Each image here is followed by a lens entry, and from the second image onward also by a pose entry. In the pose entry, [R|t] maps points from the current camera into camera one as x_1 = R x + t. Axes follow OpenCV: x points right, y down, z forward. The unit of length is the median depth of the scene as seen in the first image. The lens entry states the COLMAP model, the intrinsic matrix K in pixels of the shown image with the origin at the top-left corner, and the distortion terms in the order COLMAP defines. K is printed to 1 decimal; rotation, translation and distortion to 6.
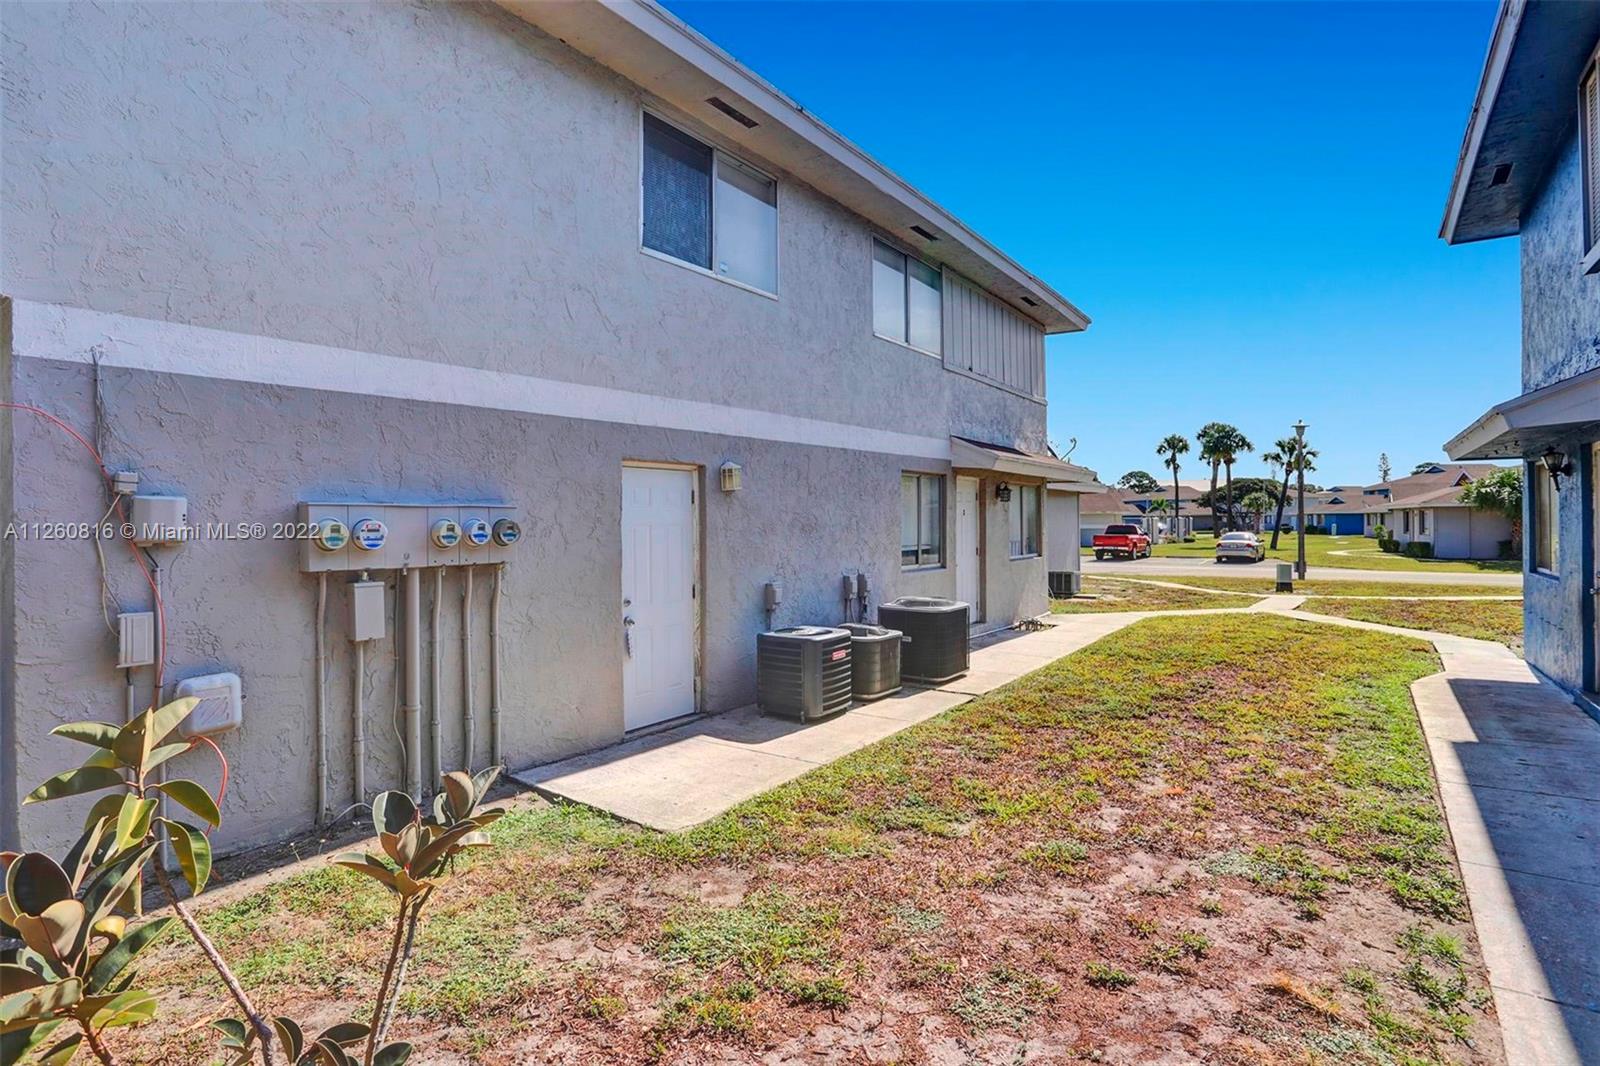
lens RADIAL K [[698.5, 0, 795.3], [0, 698.5, 522.6], [0, 0, 1]] dist [-0.043899, 0.011681]
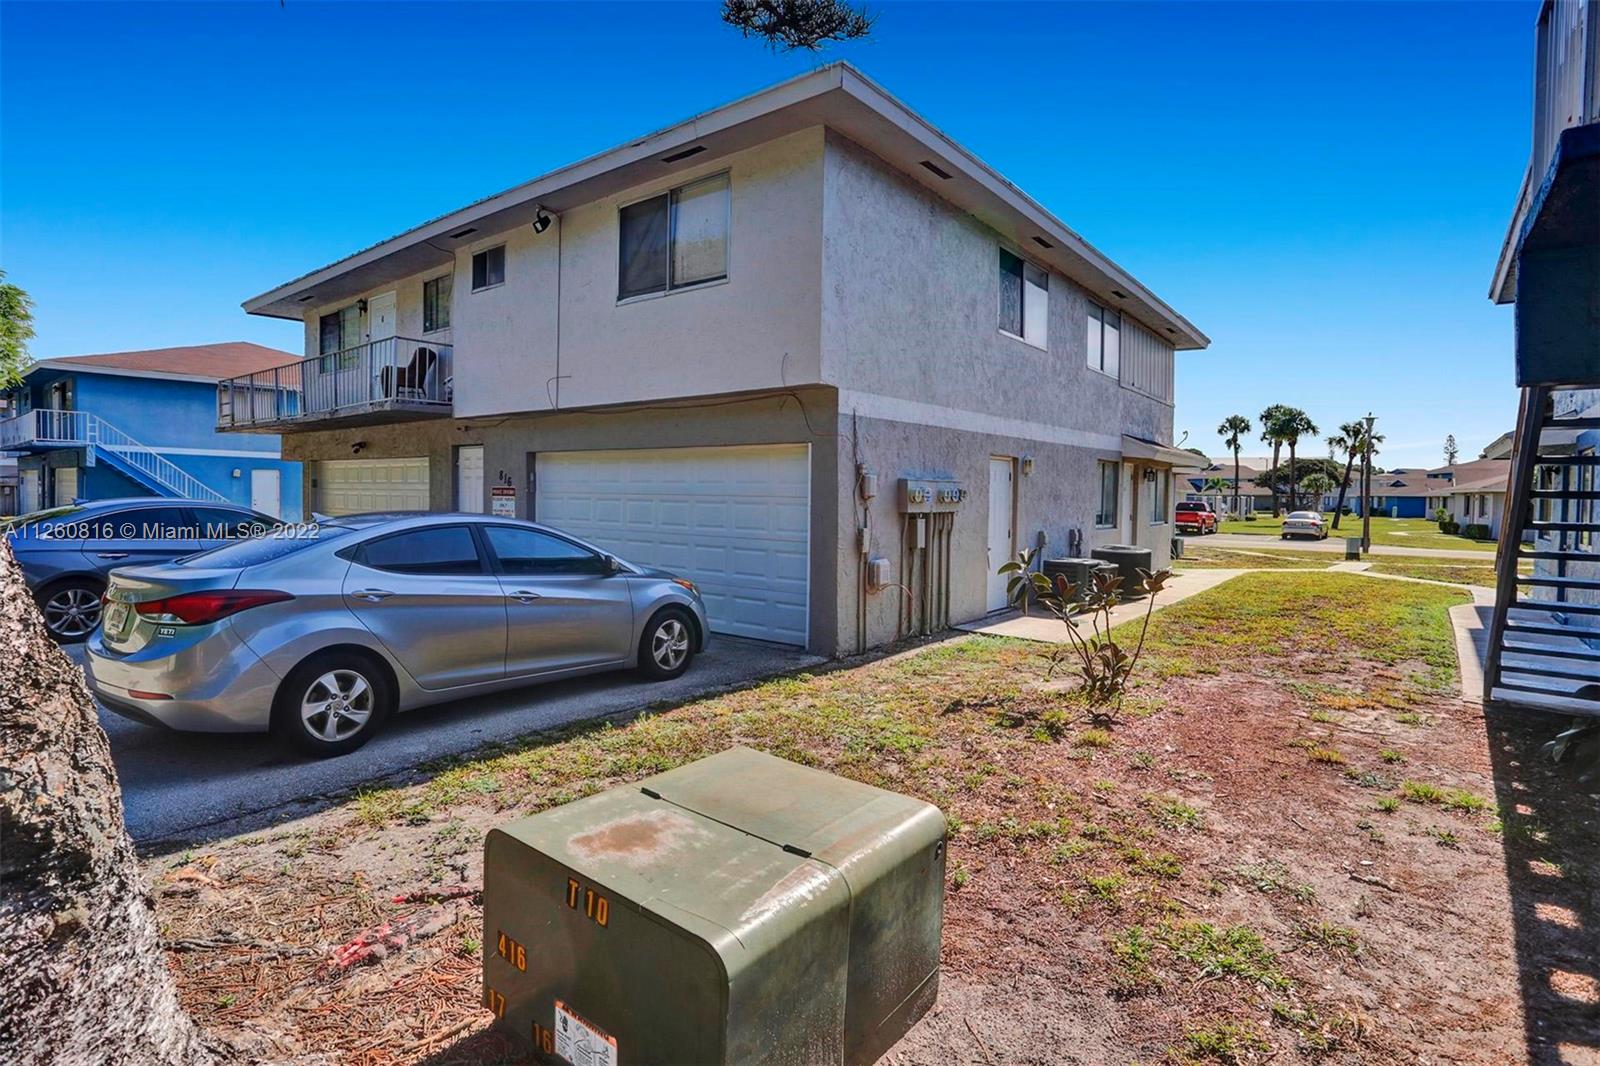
lens RADIAL K [[791.2, 0, 764.7], [0, 791.2, 512.9], [0, 0, 1]] dist [-0.006957, 0.000605]
pose [[0.999752, 0.021898, -0.004028, -0.266819], [-0.021792, 0.999458, 0.024670, 0.005760], [0.004566, -0.024576, 0.999688, -0.327345]]
